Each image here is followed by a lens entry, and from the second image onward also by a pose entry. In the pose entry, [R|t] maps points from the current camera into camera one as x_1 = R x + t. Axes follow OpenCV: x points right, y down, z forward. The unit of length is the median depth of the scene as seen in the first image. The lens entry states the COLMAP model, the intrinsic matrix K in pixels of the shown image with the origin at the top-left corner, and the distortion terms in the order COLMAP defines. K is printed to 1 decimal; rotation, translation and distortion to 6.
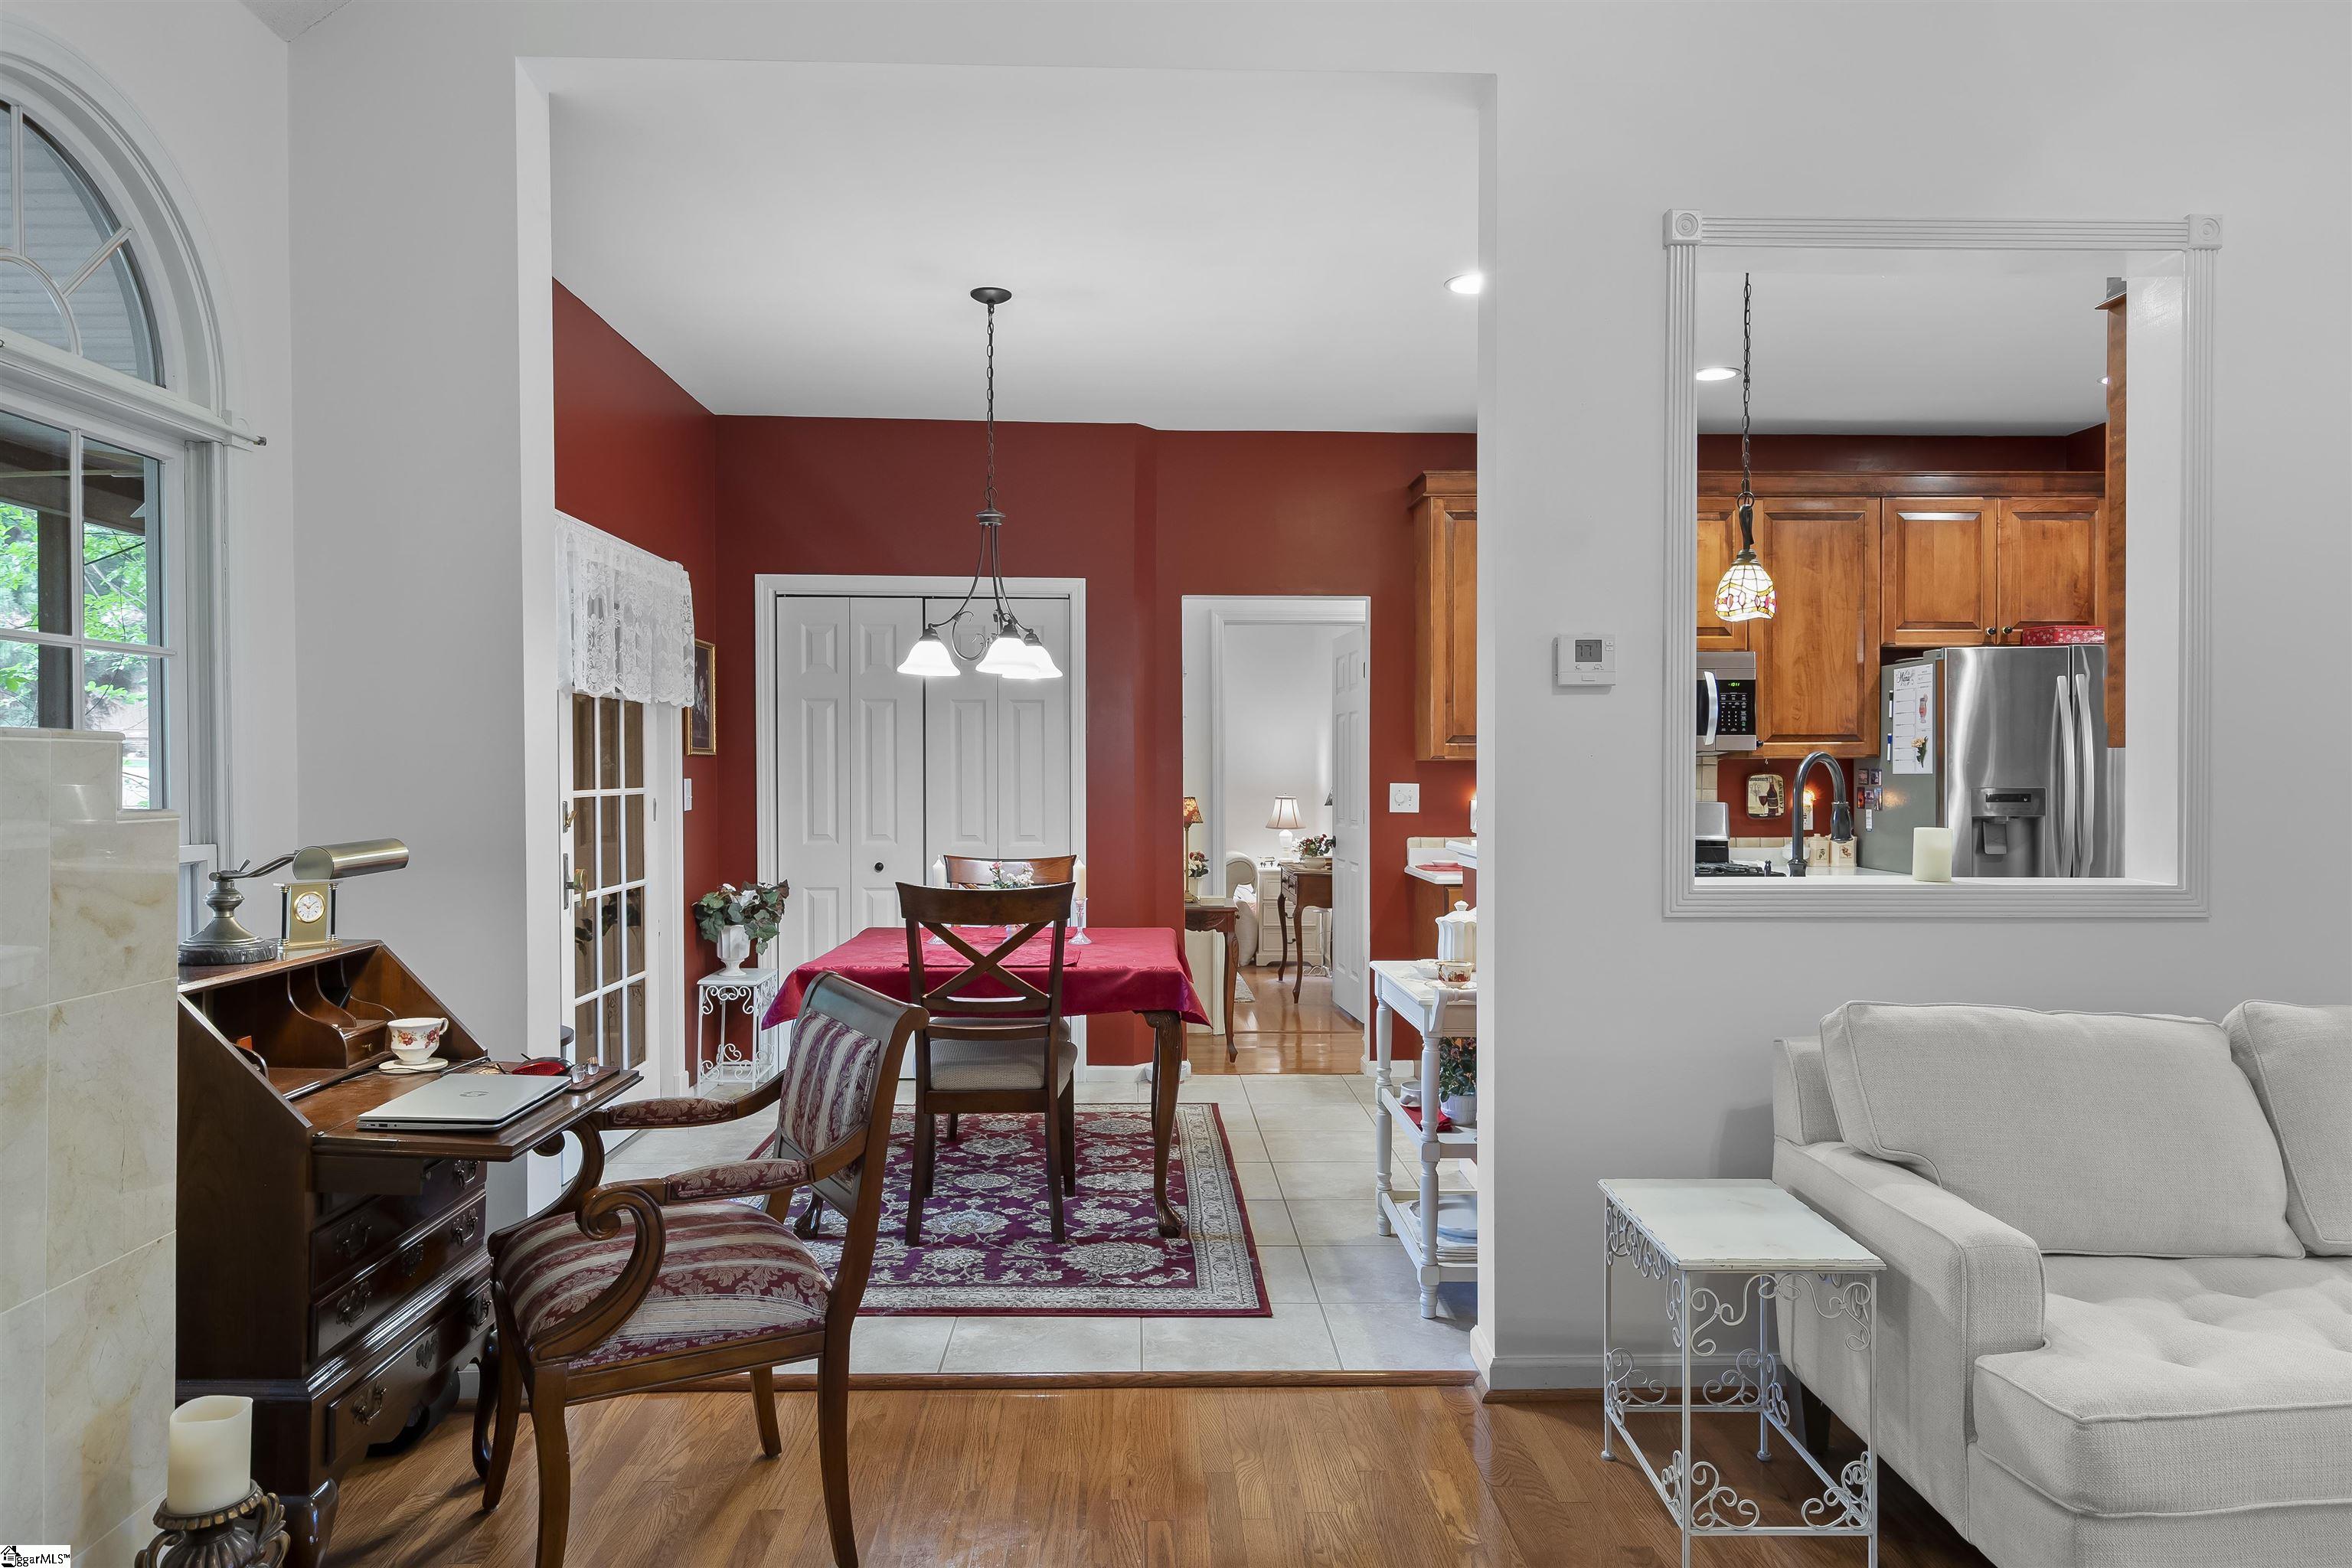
lens RADIAL K [[1487.1, 0, 1176.0], [0, 1487.1, 784.0], [0, 0, 1]] dist [0.003079, 0.003022]
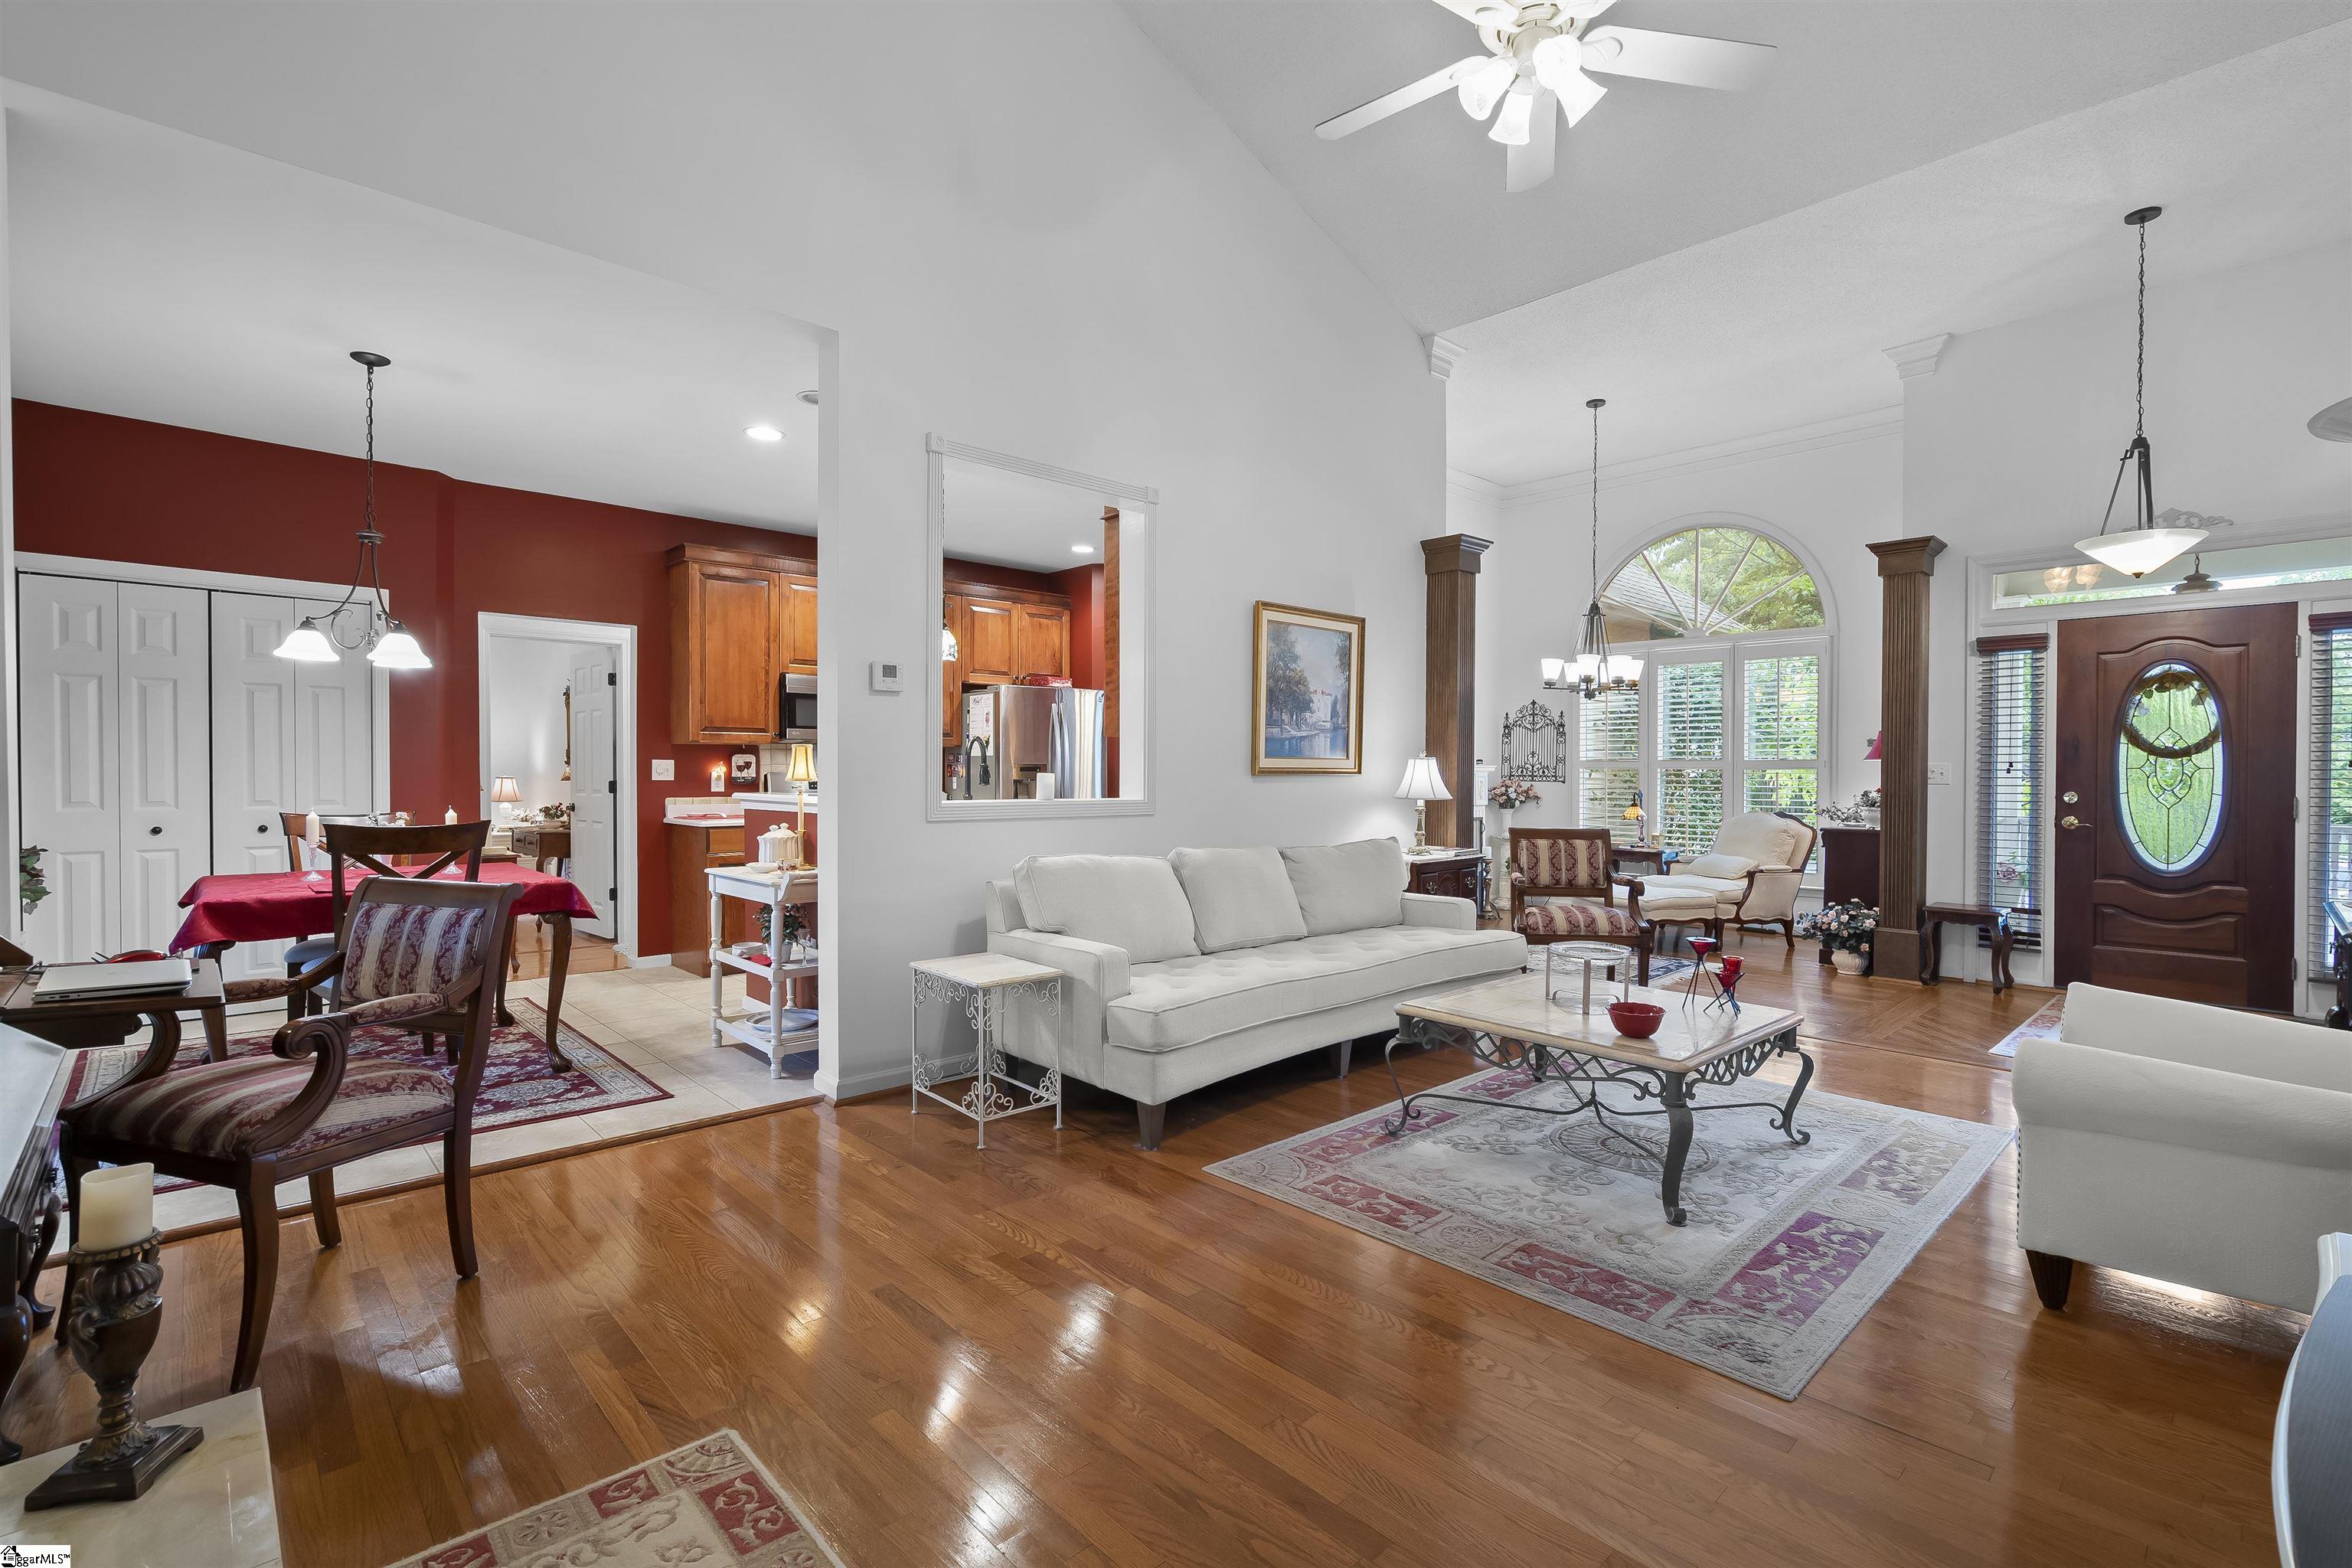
lens RADIAL K [[1059.3, 0, 1176.0], [0, 1059.3, 784.0], [0, 0, 1]] dist [-0.000707, 0.000253]
pose [[0.751139, -0.005749, 0.660119, -0.251377], [0.003086, 0.999982, 0.005198, 0.032673], [-0.660137, -0.001867, 0.751143, -0.144425]]
